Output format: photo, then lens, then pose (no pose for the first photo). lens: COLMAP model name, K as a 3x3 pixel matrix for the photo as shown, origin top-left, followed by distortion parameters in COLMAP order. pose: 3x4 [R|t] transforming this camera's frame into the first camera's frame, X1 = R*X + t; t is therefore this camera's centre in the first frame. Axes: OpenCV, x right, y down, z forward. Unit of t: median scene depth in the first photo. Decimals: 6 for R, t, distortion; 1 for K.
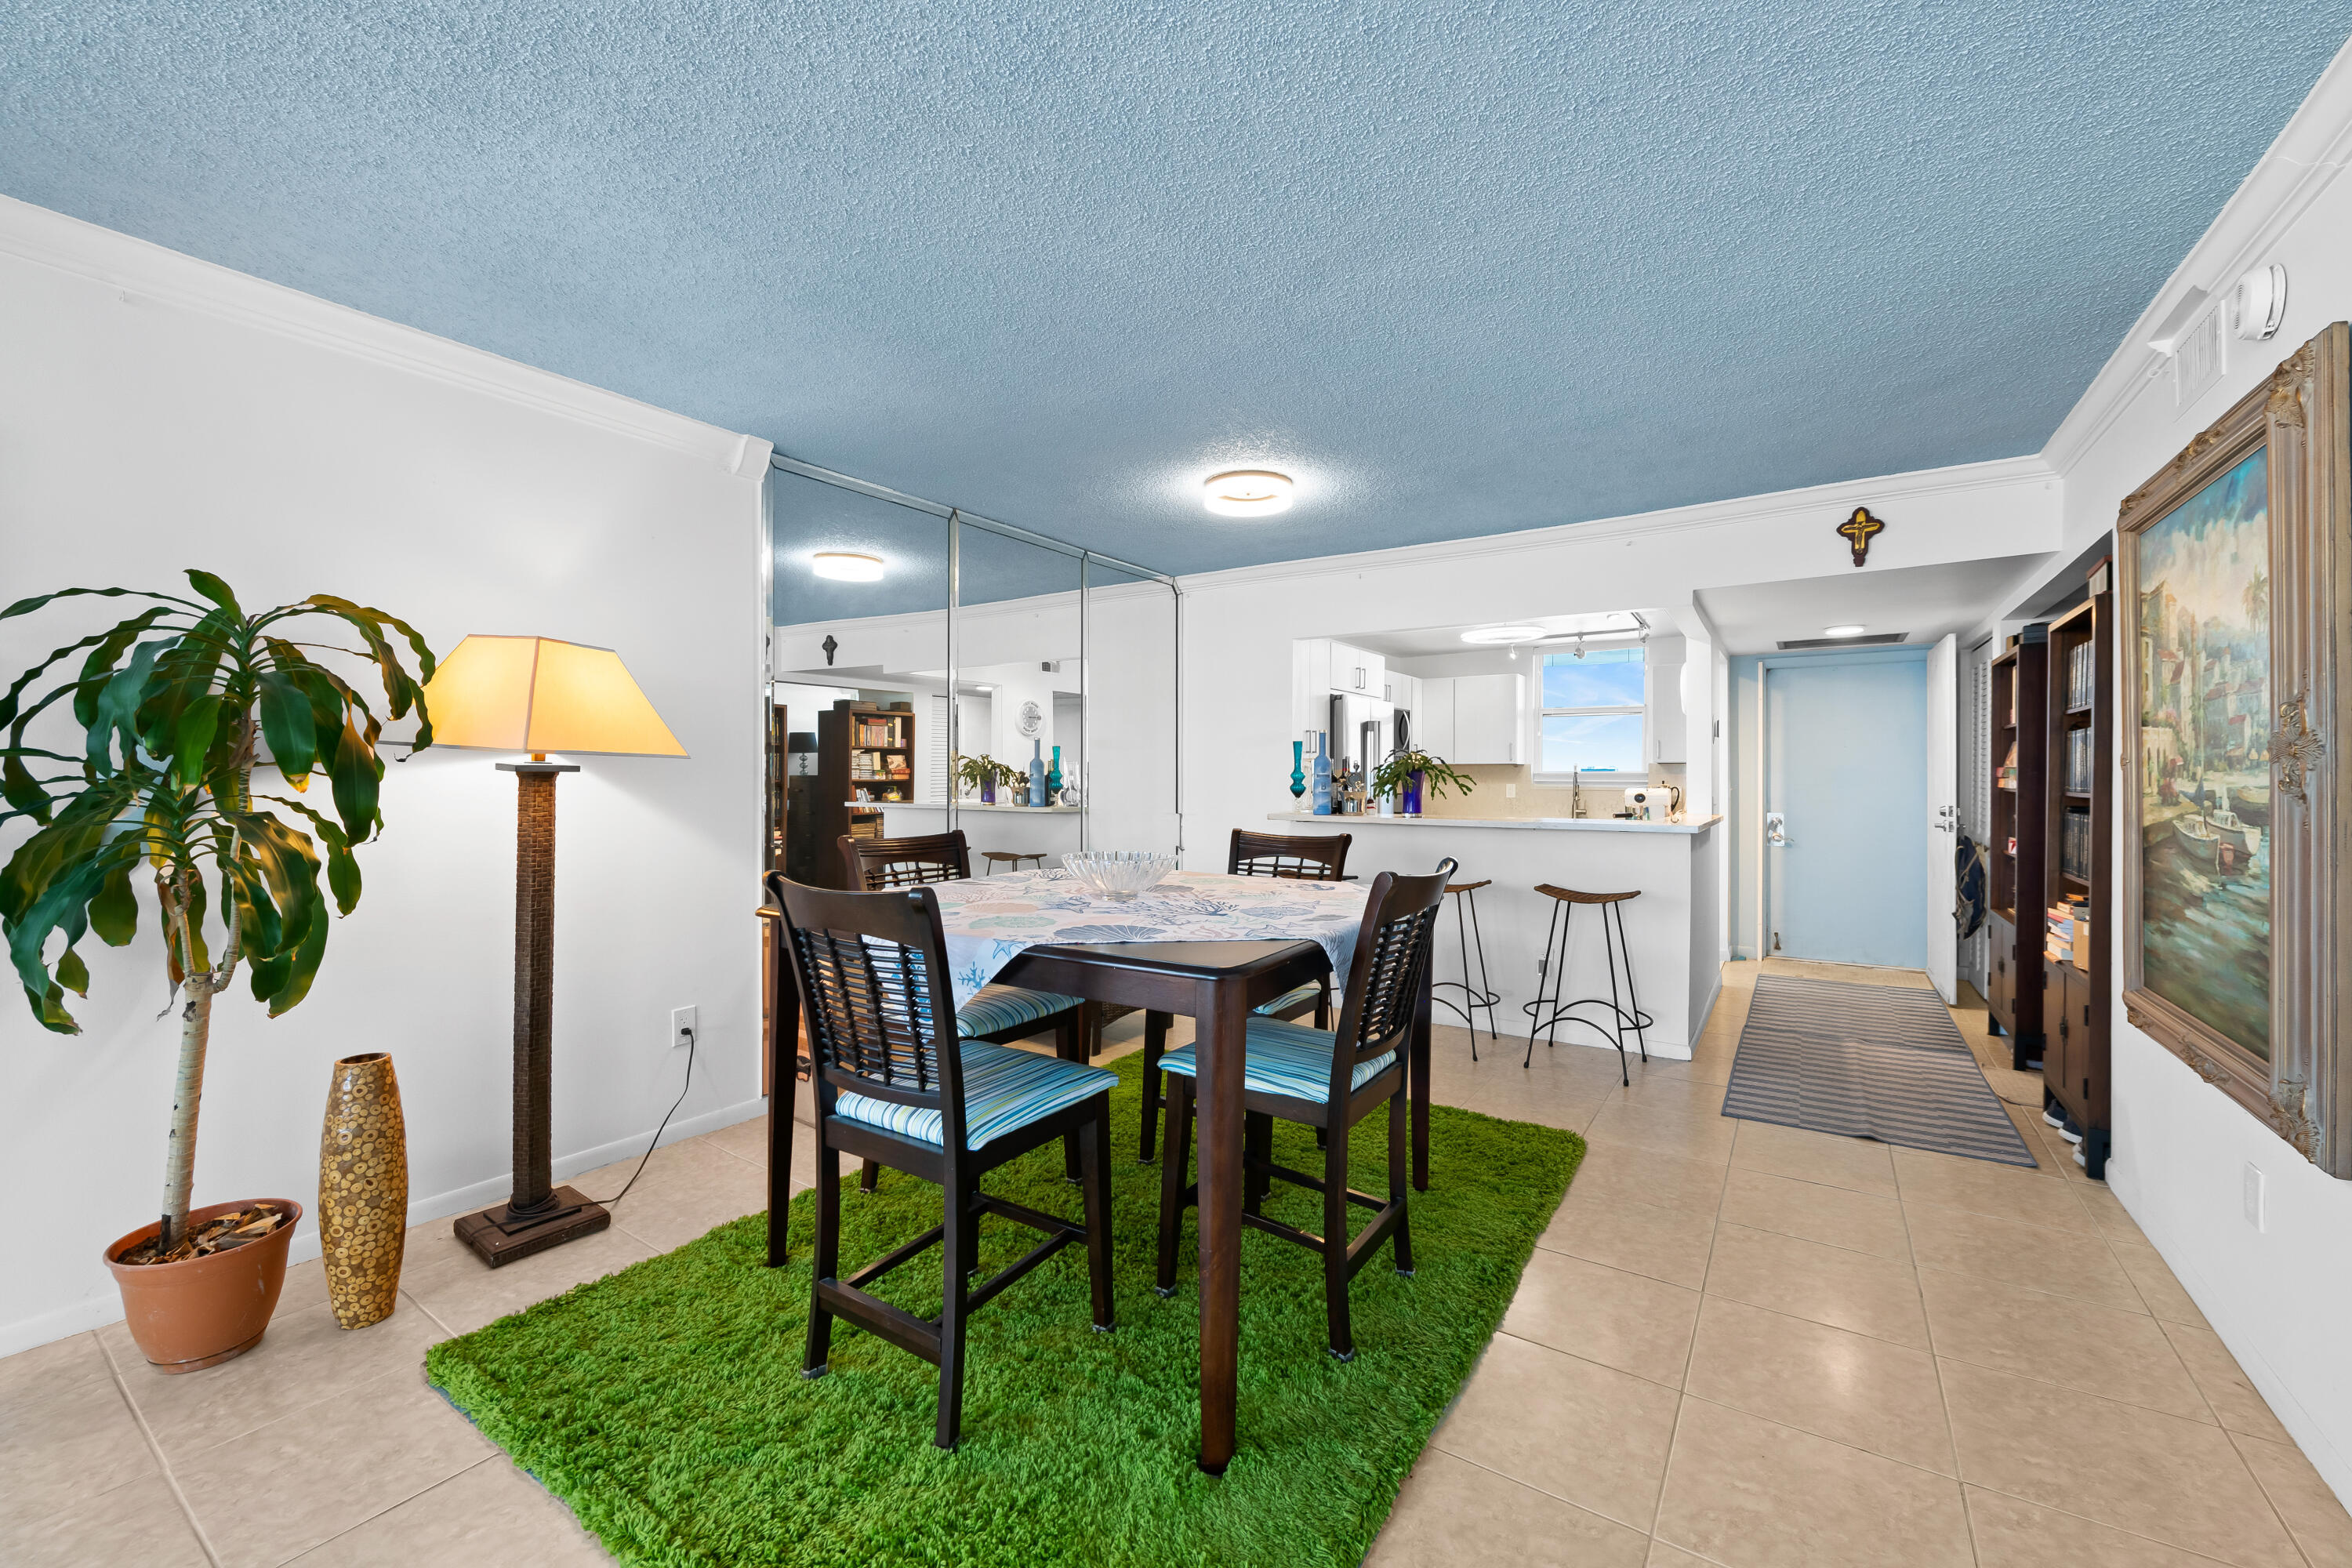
lens RADIAL K [[946.8, 0, 1181.0], [0, 946.8, 776.3], [0, 0, 1]] dist [0.000999, -0.000370]
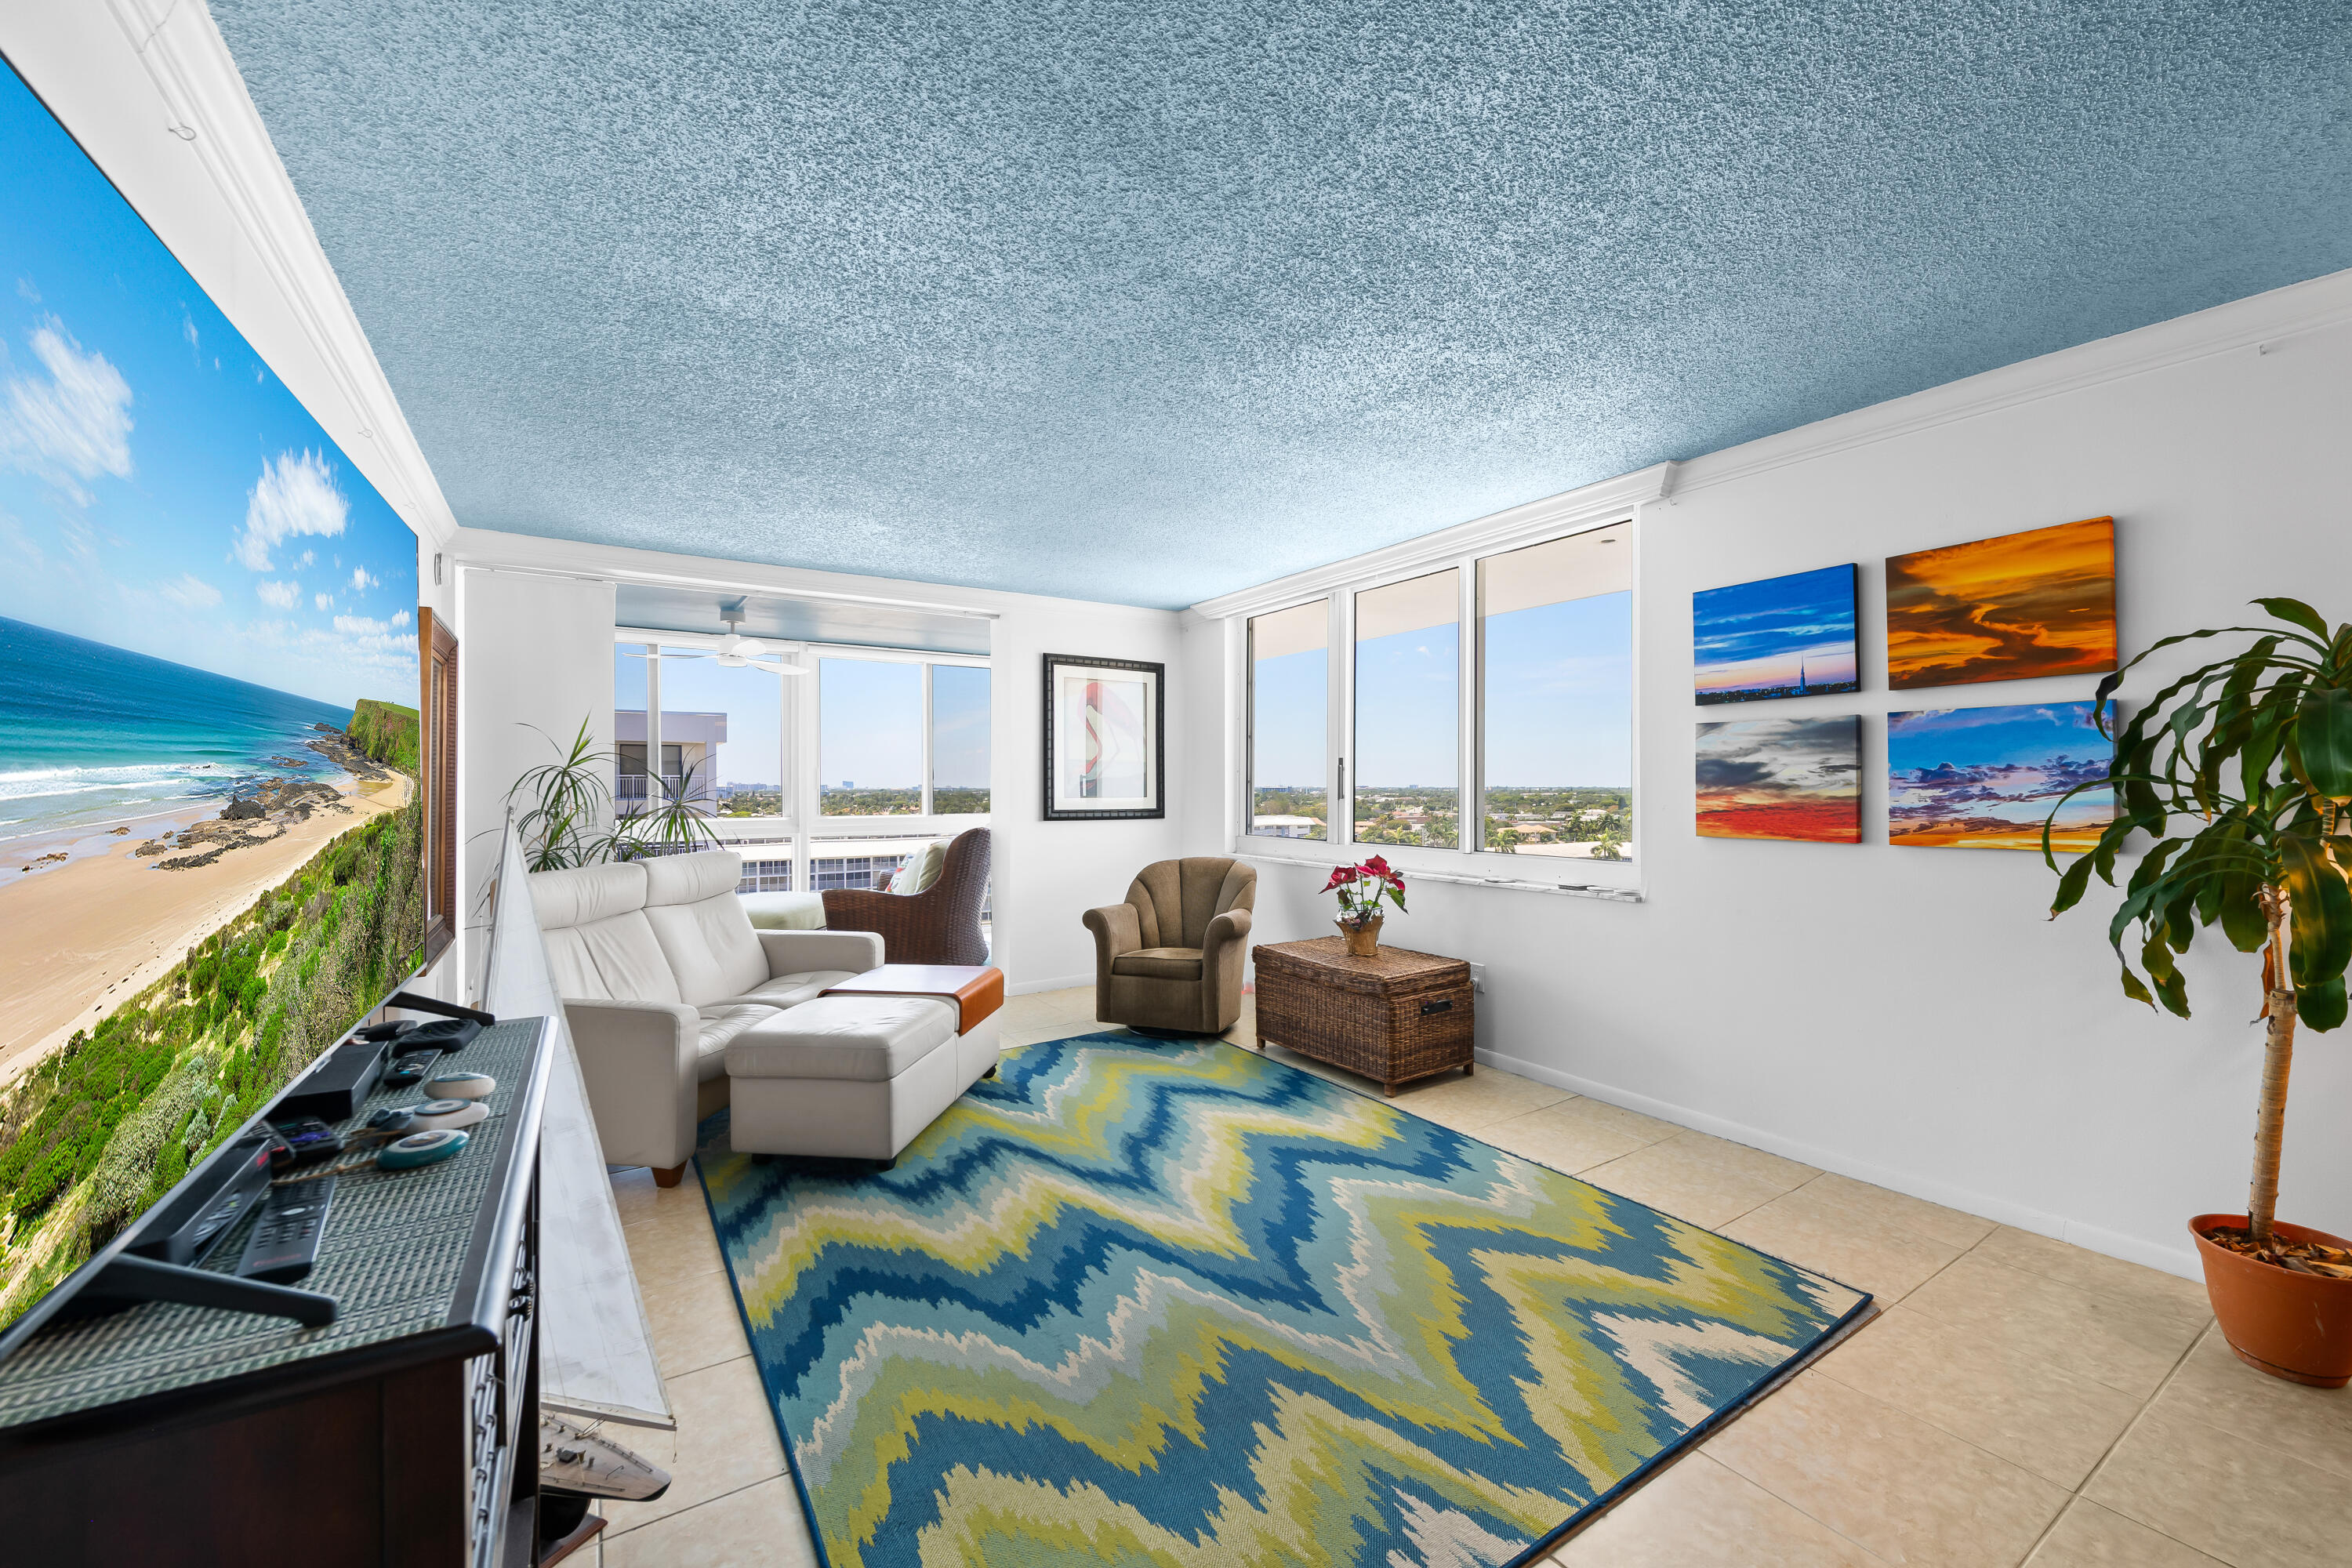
lens RADIAL K [[930.4, 0, 1184.5], [0, 930.4, 786.6], [0, 0, 1]] dist [0.000796, -0.003327]
pose [[-0.407498, -0.002888, -0.913202, 0.168774], [-0.002724, 0.999994, -0.001946, -0.003123], [0.913202, 0.001695, -0.407503, 0.154733]]
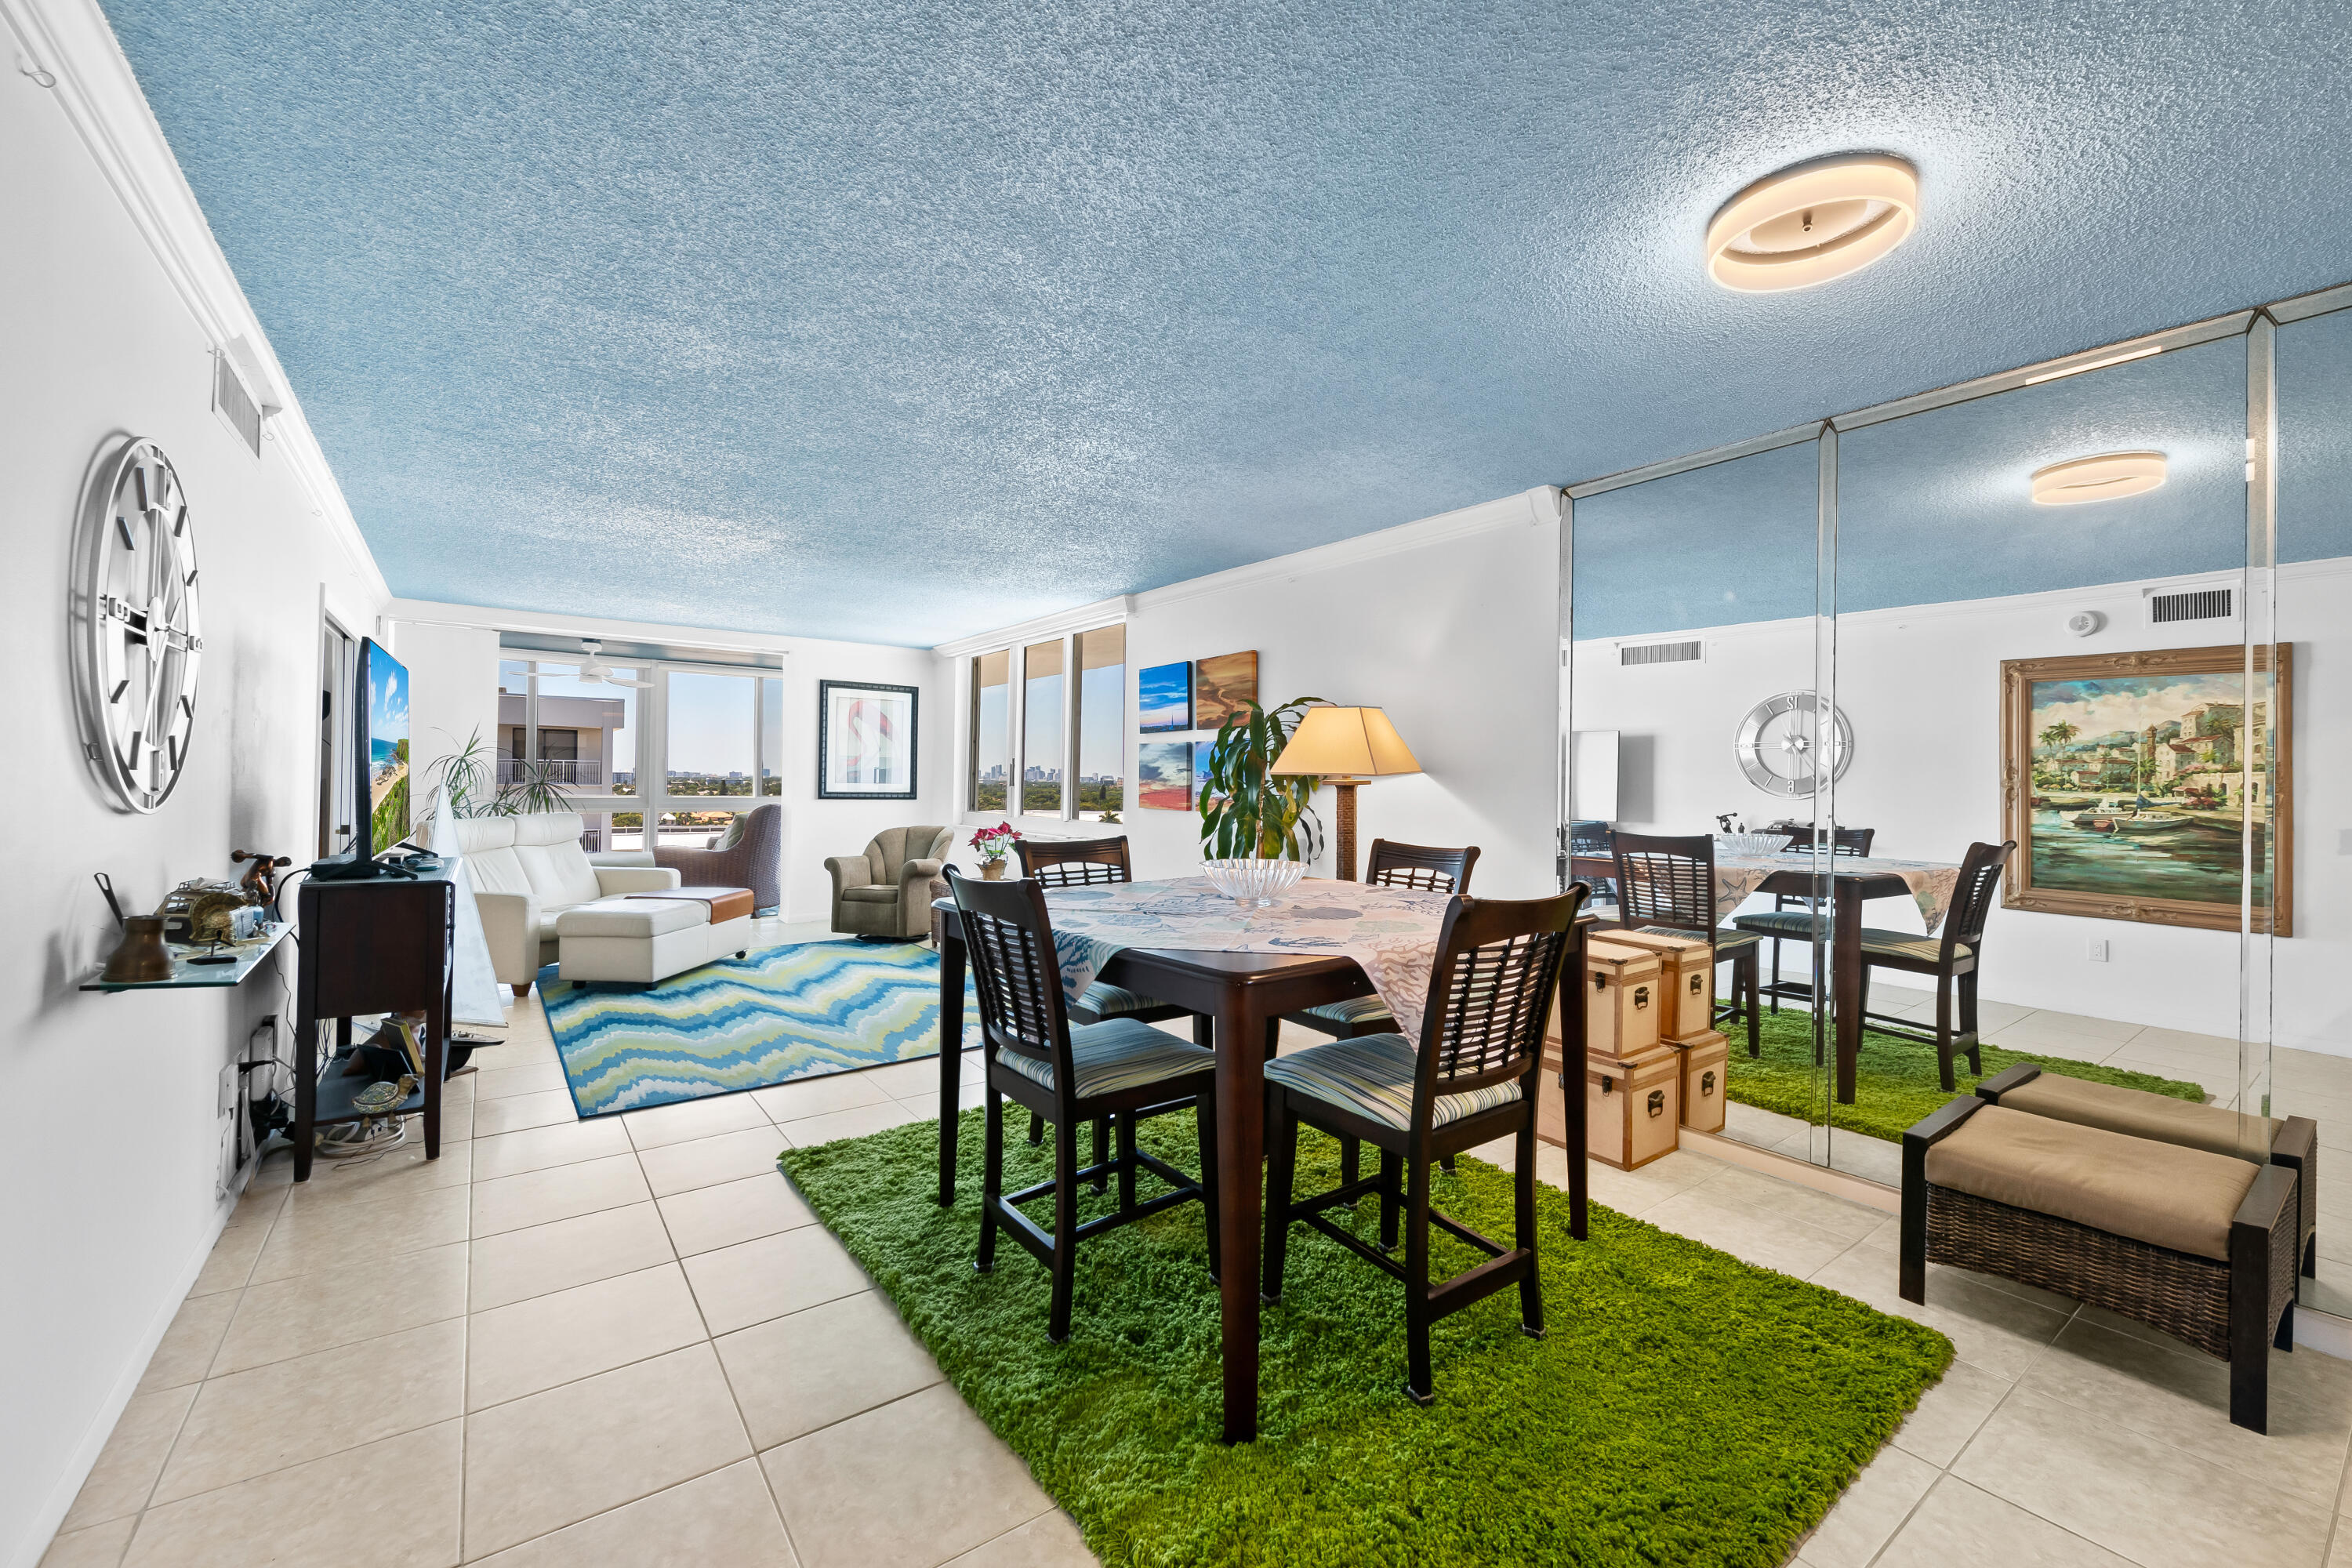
lens RADIAL K [[946.8, 0, 1181.0], [0, 946.8, 776.3], [0, 0, 1]] dist [0.000999, -0.000370]
pose [[-0.344617, -0.013120, -0.938652, 0.572377], [-0.018796, 0.999798, -0.007074, -0.002232], [0.938555, 0.015205, -0.344794, 0.772515]]
